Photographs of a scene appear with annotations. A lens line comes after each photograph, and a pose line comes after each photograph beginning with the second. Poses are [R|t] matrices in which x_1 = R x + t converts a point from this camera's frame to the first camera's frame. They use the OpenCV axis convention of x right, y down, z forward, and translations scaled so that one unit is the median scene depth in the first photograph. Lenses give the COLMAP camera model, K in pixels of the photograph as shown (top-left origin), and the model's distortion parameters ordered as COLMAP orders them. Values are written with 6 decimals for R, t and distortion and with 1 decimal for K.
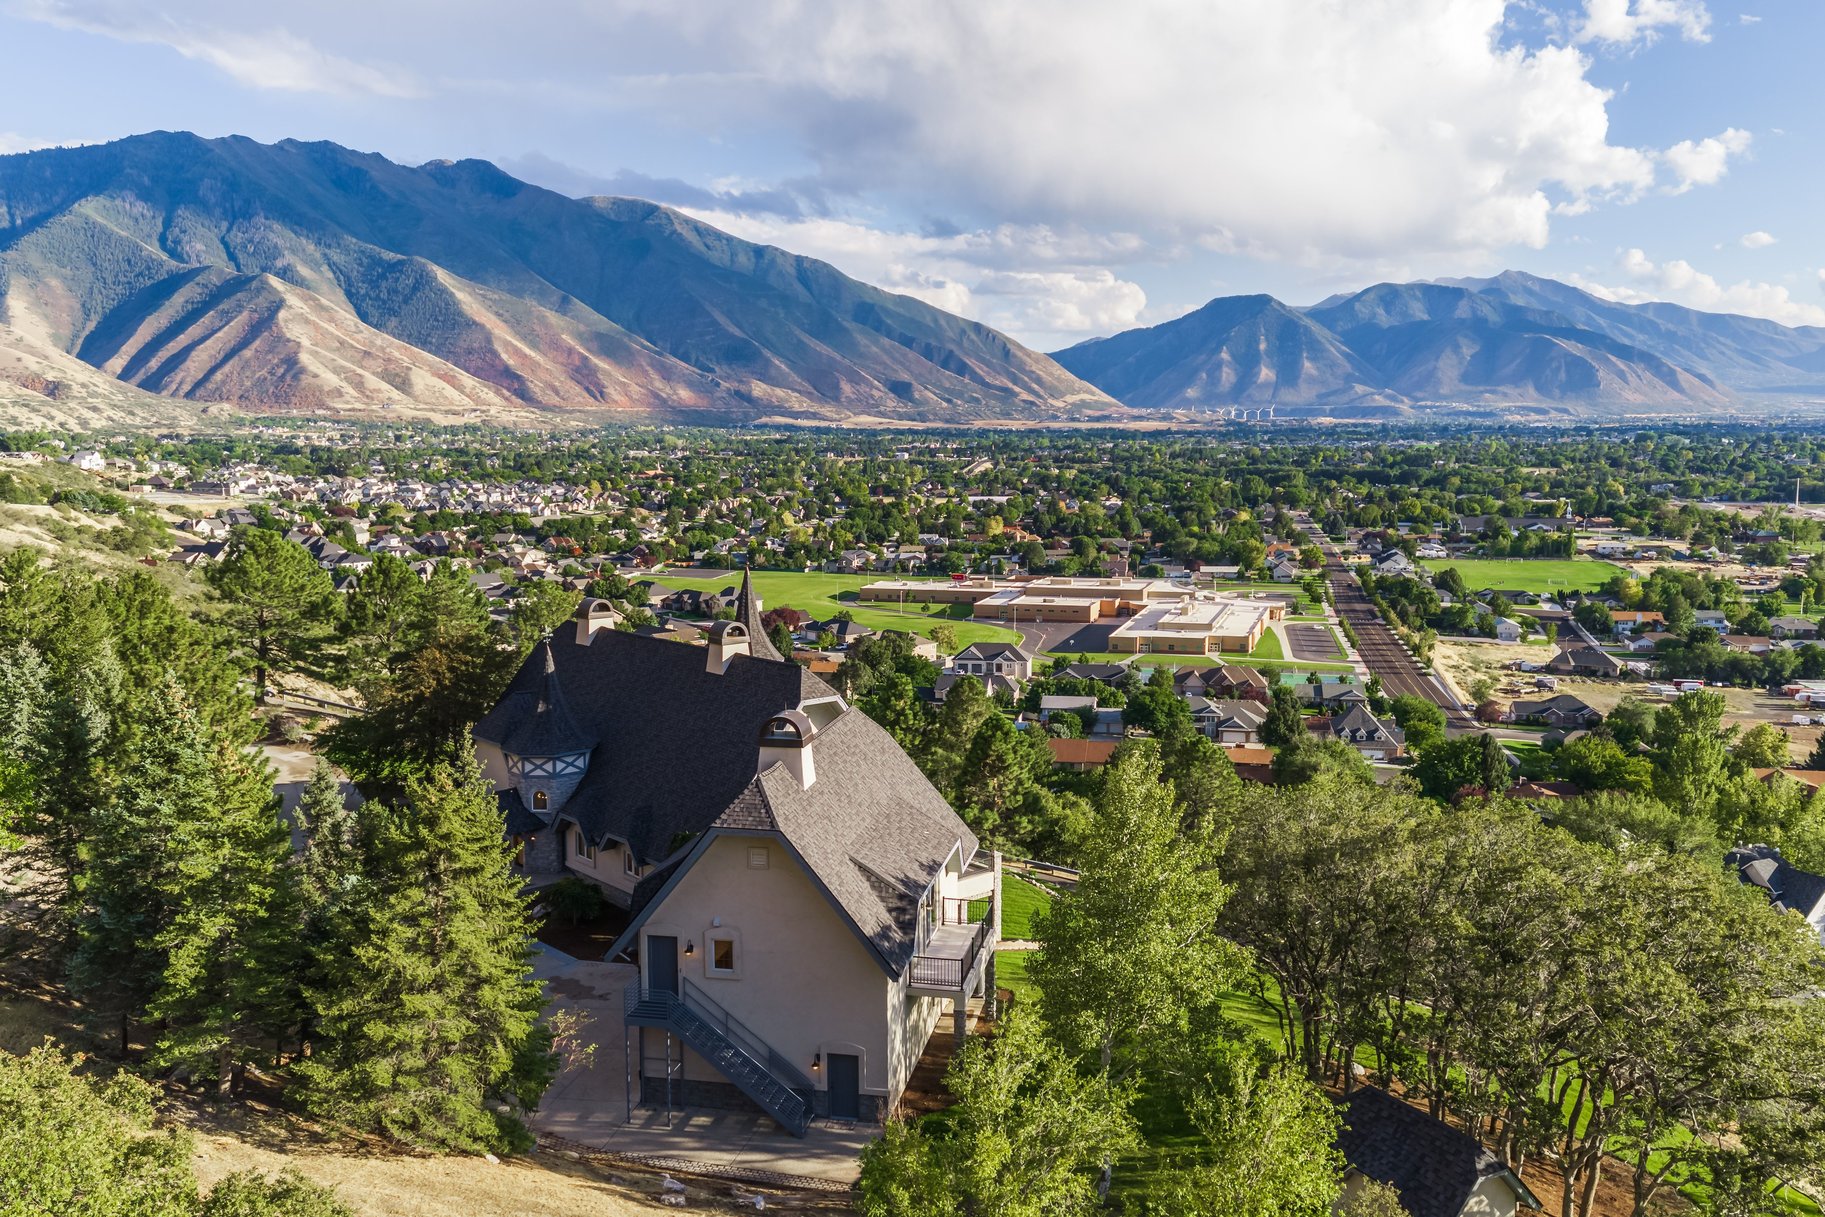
lens RADIAL K [[1530.0, 0, 908.1], [0, 1530.0, 624.4], [0, 0, 1]] dist [0.106599, -0.015784]
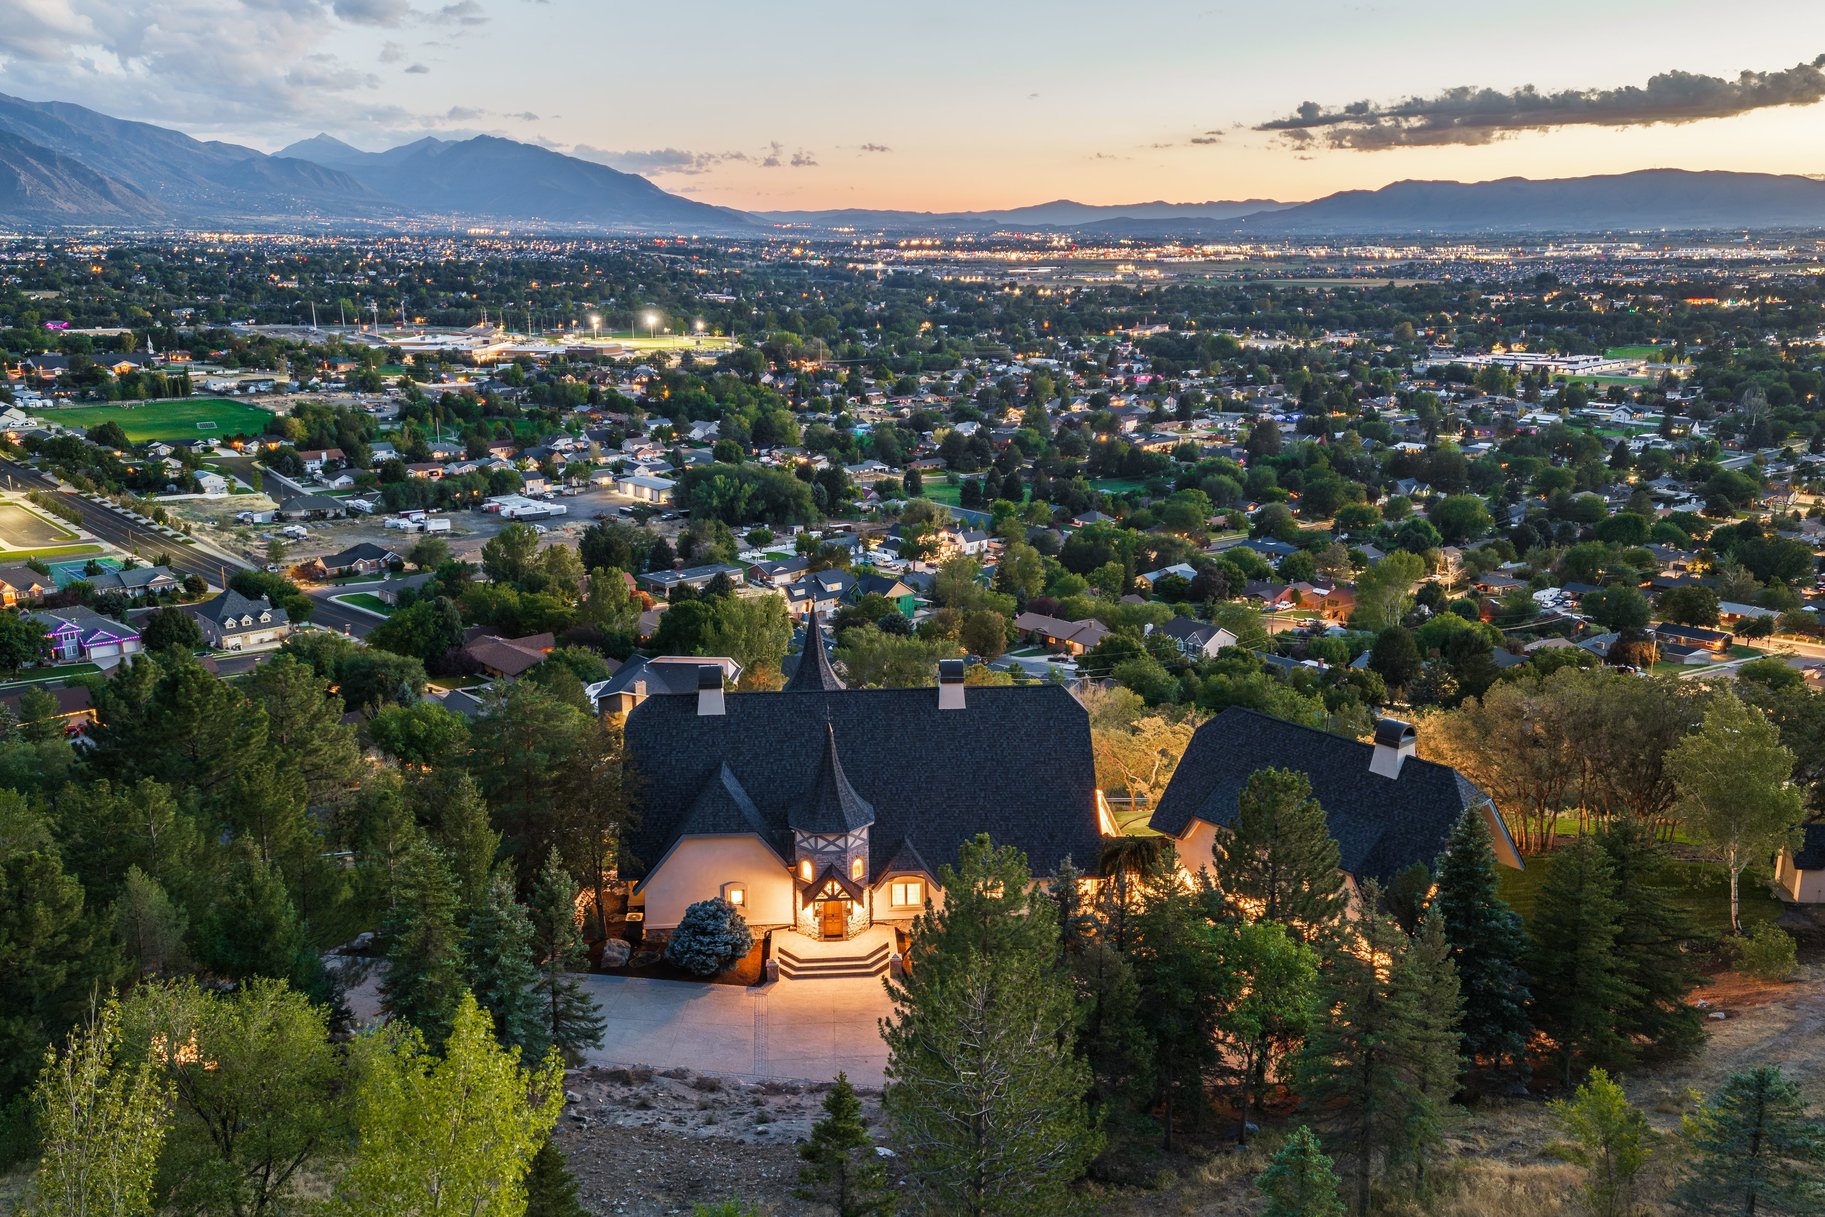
lens RADIAL K [[1520.2, 0, 916.4], [0, 1520.2, 581.0], [0, 0, 1]] dist [0.123547, -0.009958]
pose [[0.600504, -0.176830, 0.779825, -0.087779], [0.104910, 0.984234, 0.142396, -0.019863], [-0.792710, -0.003698, 0.609587, 0.028707]]
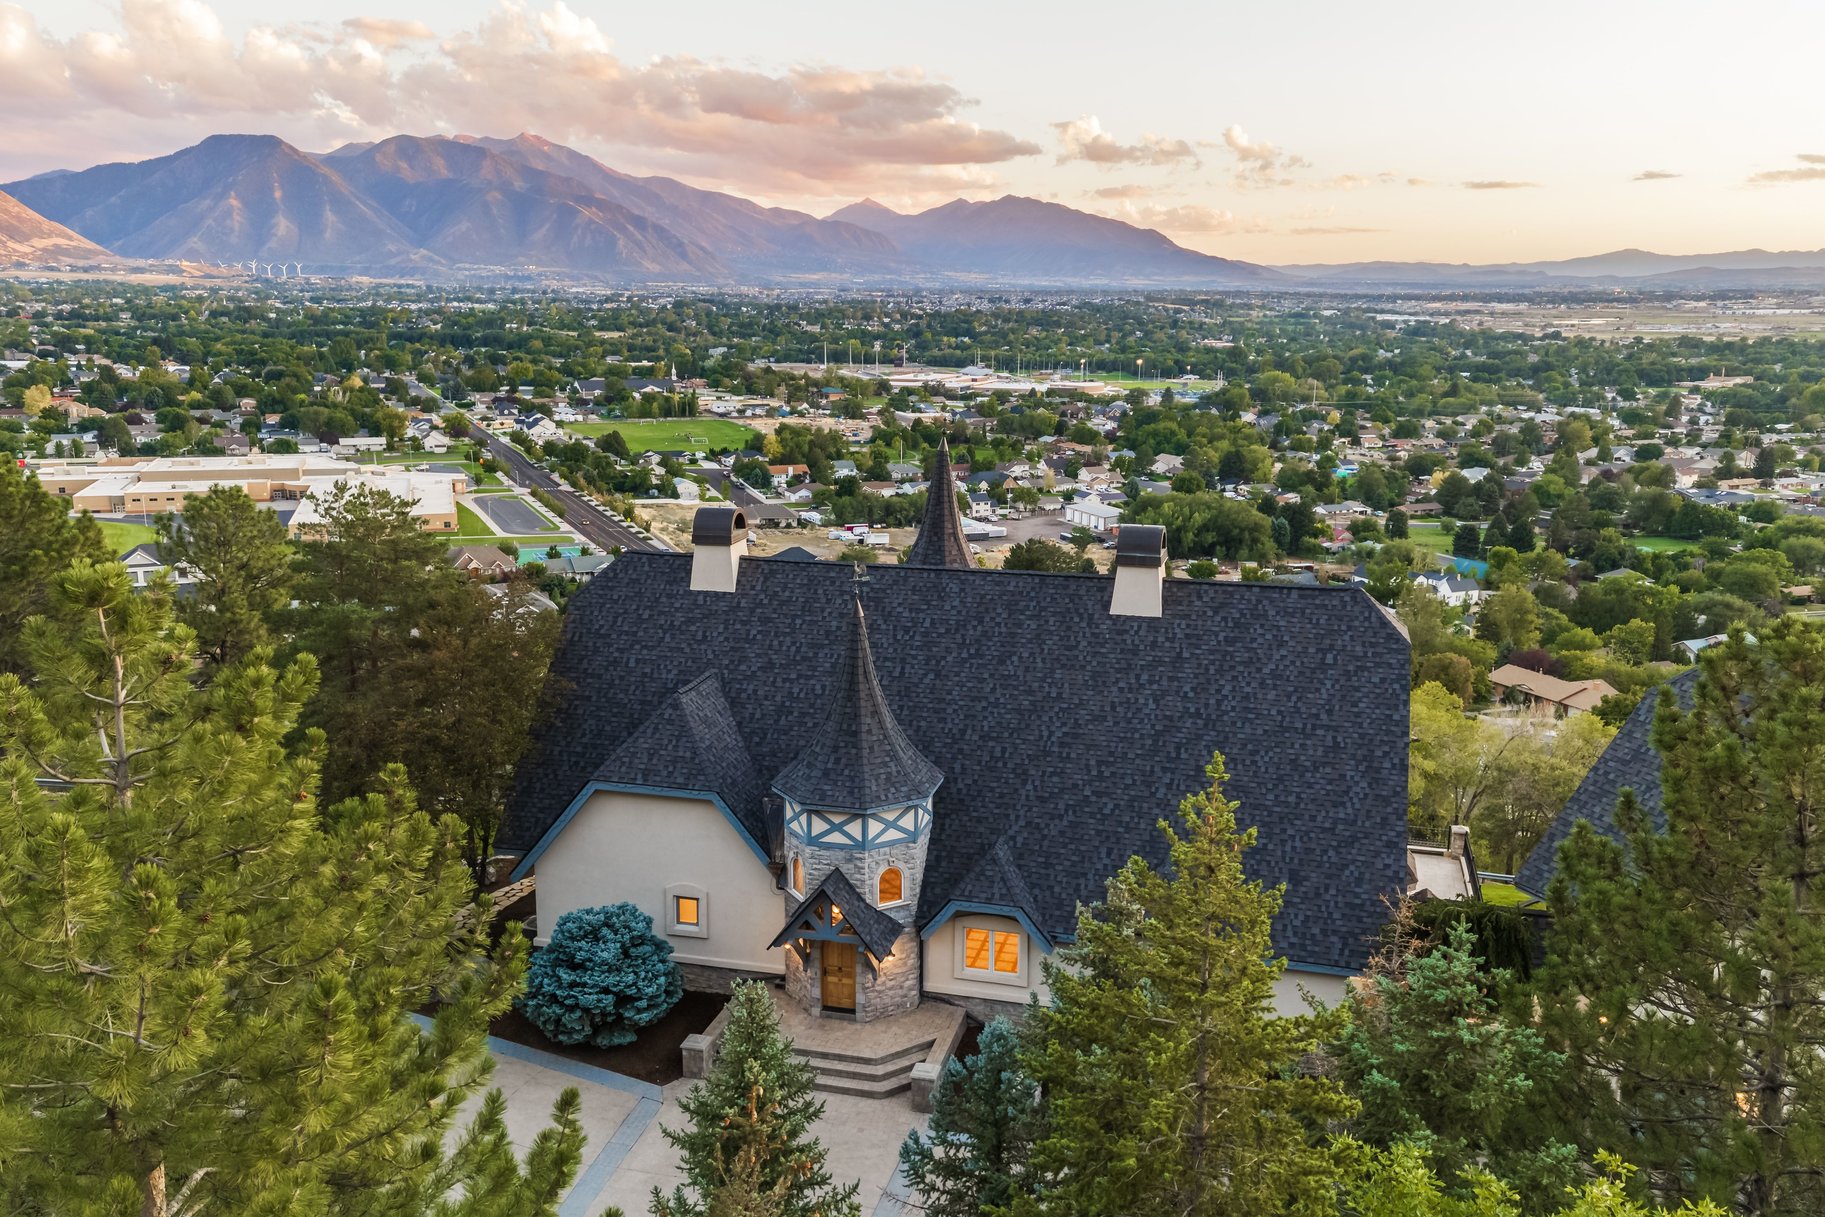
lens RADIAL K [[1542.4, 0, 916.6], [0, 1542.4, 610.8], [0, 0, 1]] dist [0.120350, -0.045468]
pose [[0.822653, -0.108139, 0.558164, -0.046458], [0.065718, 0.993251, 0.095574, -0.003092], [-0.564732, -0.041943, 0.824208, 0.047811]]
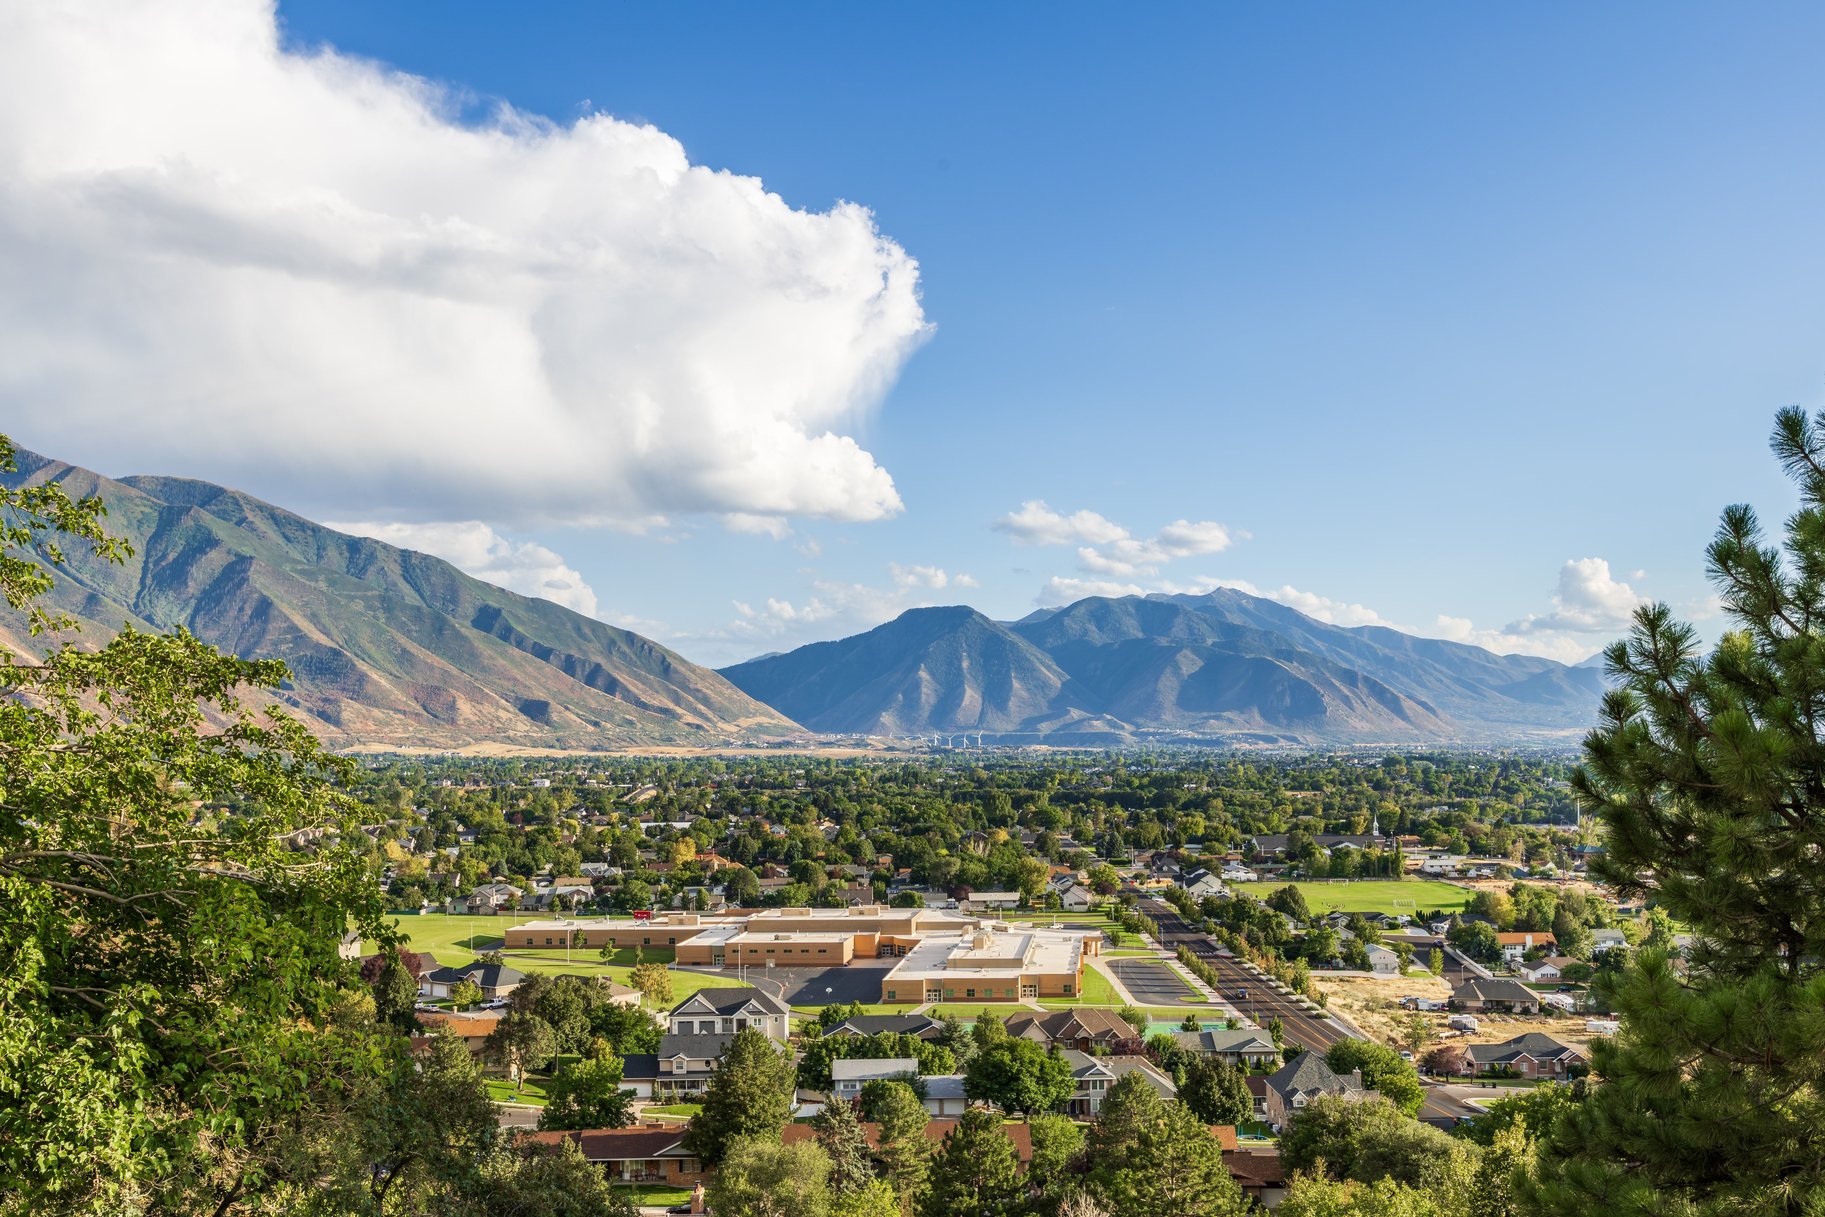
lens RADIAL K [[1839.1, 0, 940.7], [0, 1839.1, 700.0], [0, 0, 1]] dist [0.023005, 0.008585]
pose [[0.977042, 0.001773, 0.213040, -0.012915], [0.032755, 0.986826, -0.158434, 0.009588], [-0.210514, 0.161774, 0.964112, 0.104985]]
